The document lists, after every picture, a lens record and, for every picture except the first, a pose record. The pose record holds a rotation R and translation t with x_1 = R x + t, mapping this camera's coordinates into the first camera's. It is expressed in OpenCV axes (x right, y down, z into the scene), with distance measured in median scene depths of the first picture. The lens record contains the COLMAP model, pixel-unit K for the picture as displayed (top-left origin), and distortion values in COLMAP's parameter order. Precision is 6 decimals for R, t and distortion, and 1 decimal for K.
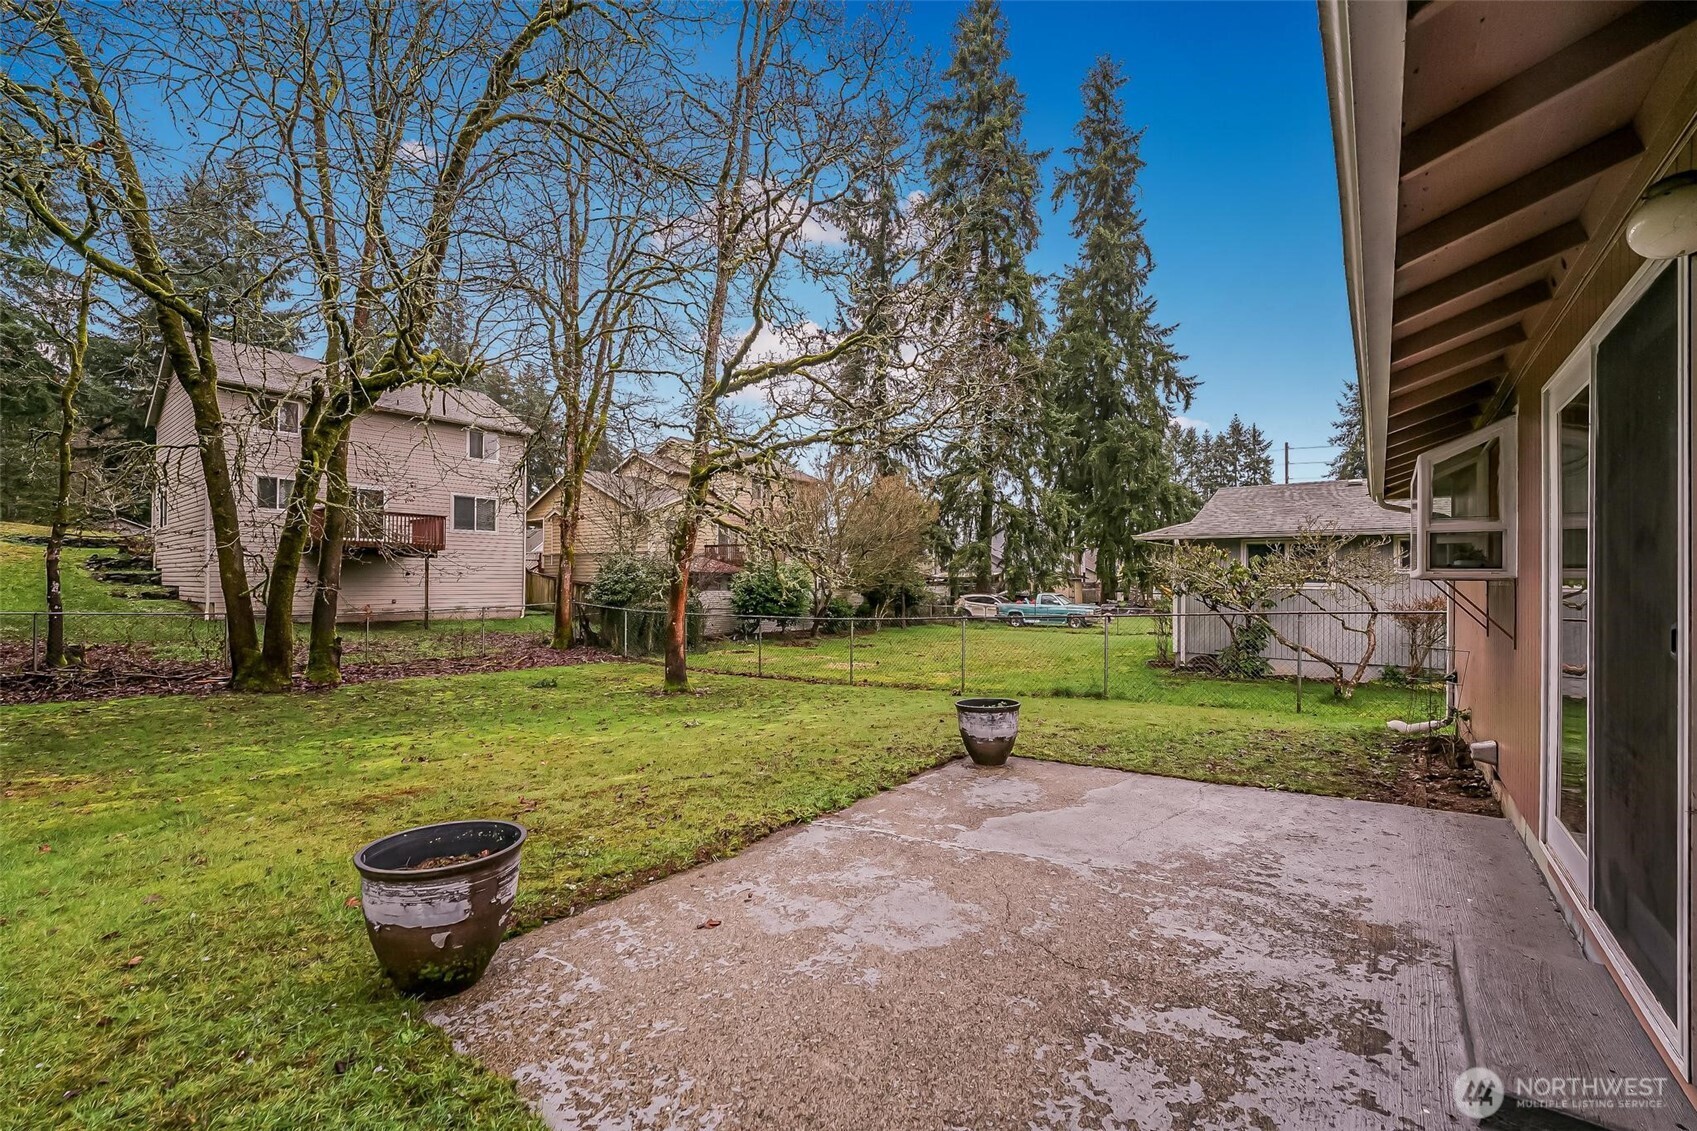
lens RADIAL K [[703.8, 0, 841.9], [0, 703.8, 573.5], [0, 0, 1]] dist [-0.012326, 0.001973]
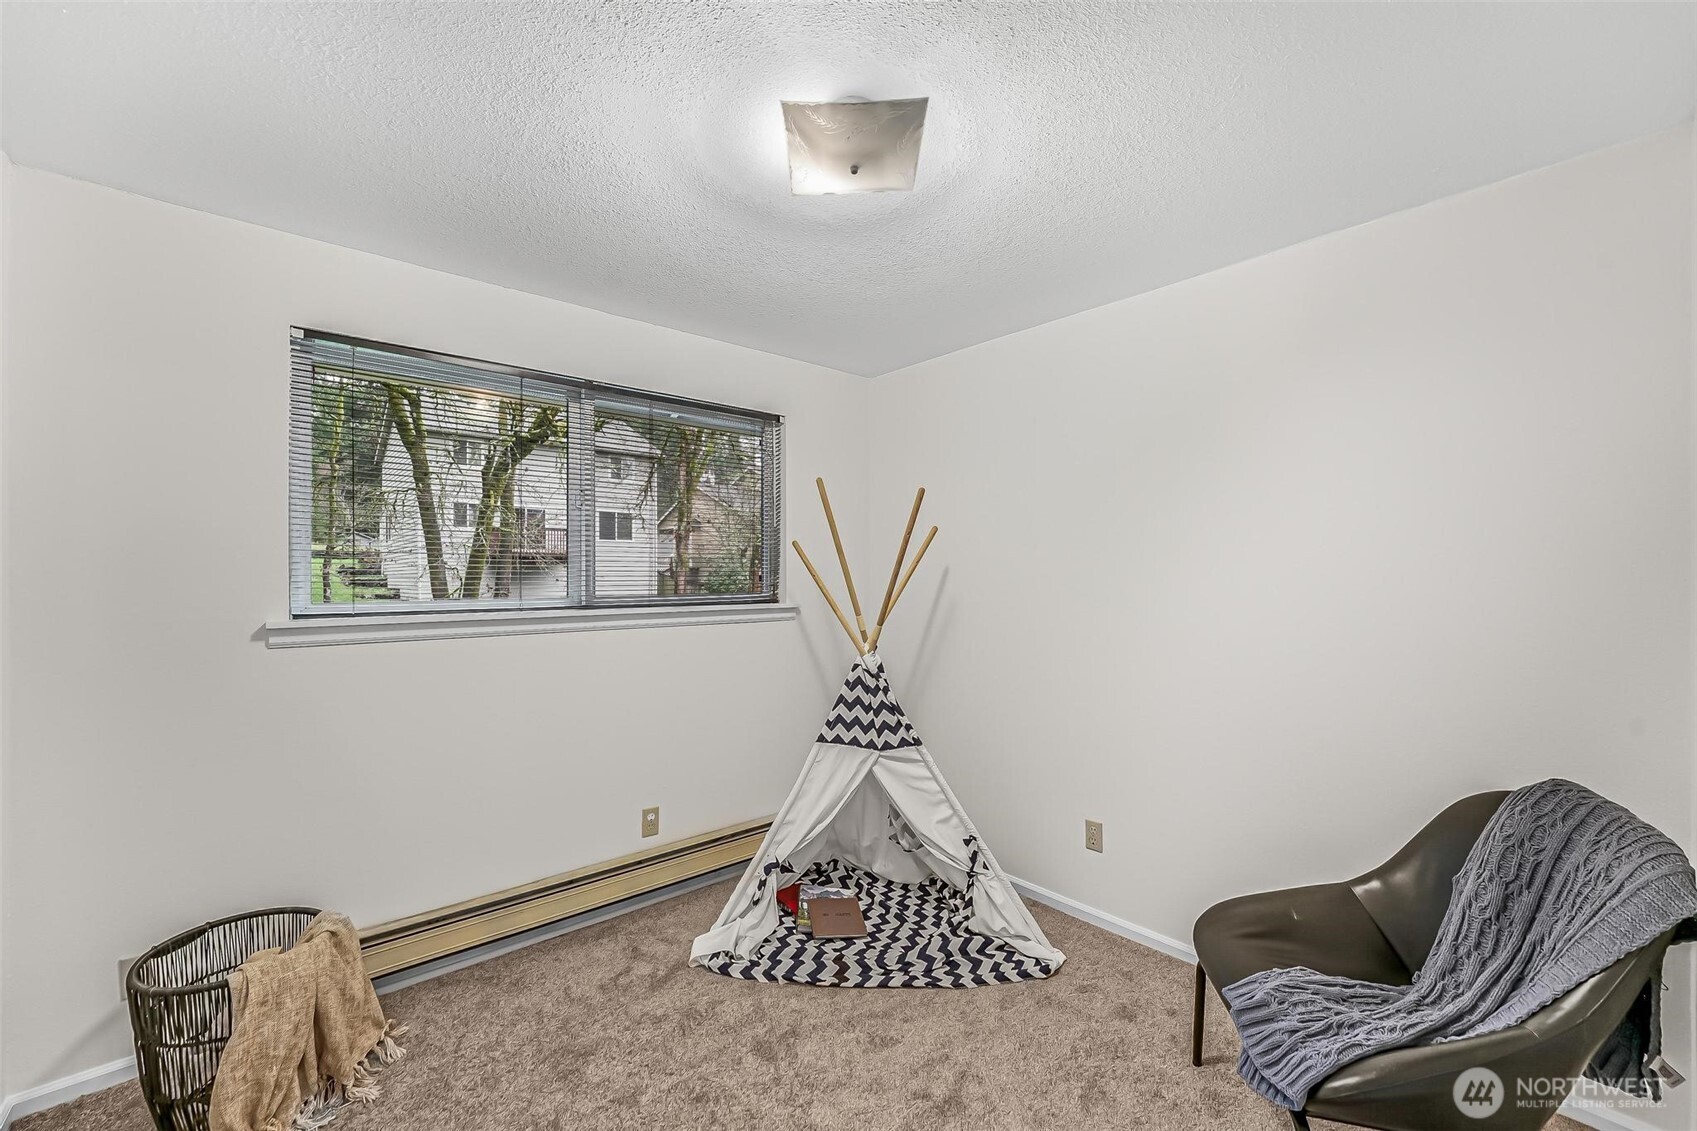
lens RADIAL K [[703.8, 0, 852.1], [0, 703.8, 574.6], [0, 0, 1]] dist [-0.012326, 0.001973]
pose [[0.983965, -0.008206, -0.178170, 0.125331], [0.009519, 0.999933, 0.006519, -0.011128], [0.178105, -0.008111, 0.983978, -0.153088]]
